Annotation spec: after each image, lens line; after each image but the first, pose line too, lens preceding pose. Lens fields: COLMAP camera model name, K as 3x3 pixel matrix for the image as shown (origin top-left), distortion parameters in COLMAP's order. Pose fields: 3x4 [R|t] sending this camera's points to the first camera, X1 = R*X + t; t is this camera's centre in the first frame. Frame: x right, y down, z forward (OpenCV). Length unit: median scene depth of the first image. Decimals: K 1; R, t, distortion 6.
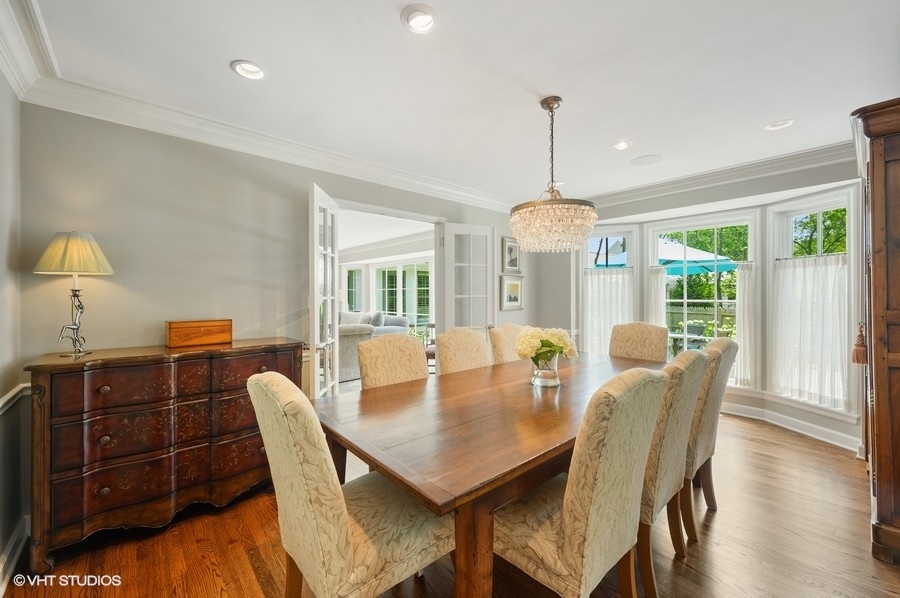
lens RADIAL K [[354.2, 0, 452.1], [0, 354.2, 297.7], [0, 0, 1]] dist [-0.001100, -0.000151]
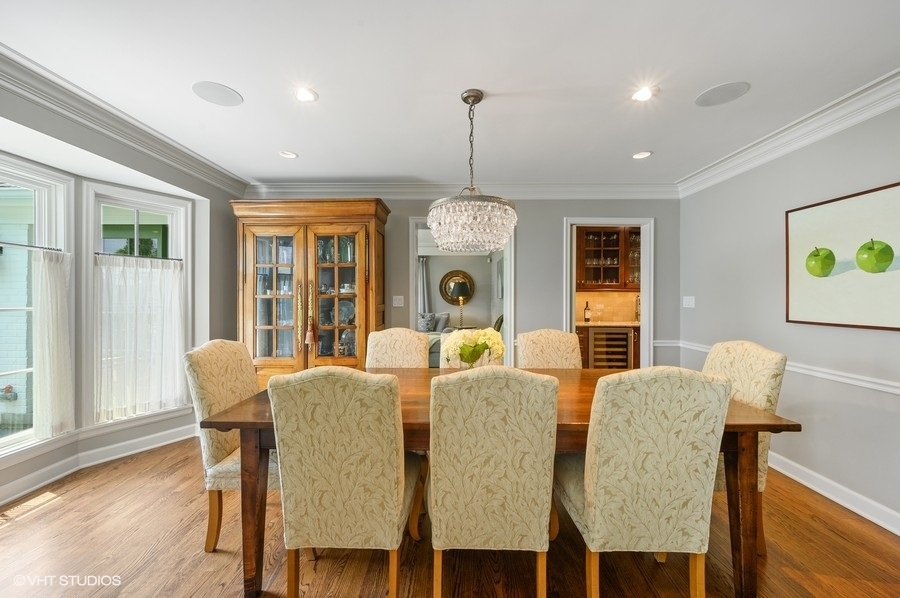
lens RADIAL K [[354.2, 0, 453.1], [0, 354.2, 293.6], [0, 0, 1]] dist [-0.001100, -0.000151]
pose [[-0.759236, 0.008093, 0.650765, -0.203766], [0.000489, 0.999929, -0.011866, -0.007778], [-0.650815, -0.008691, -0.759187, 1.154346]]
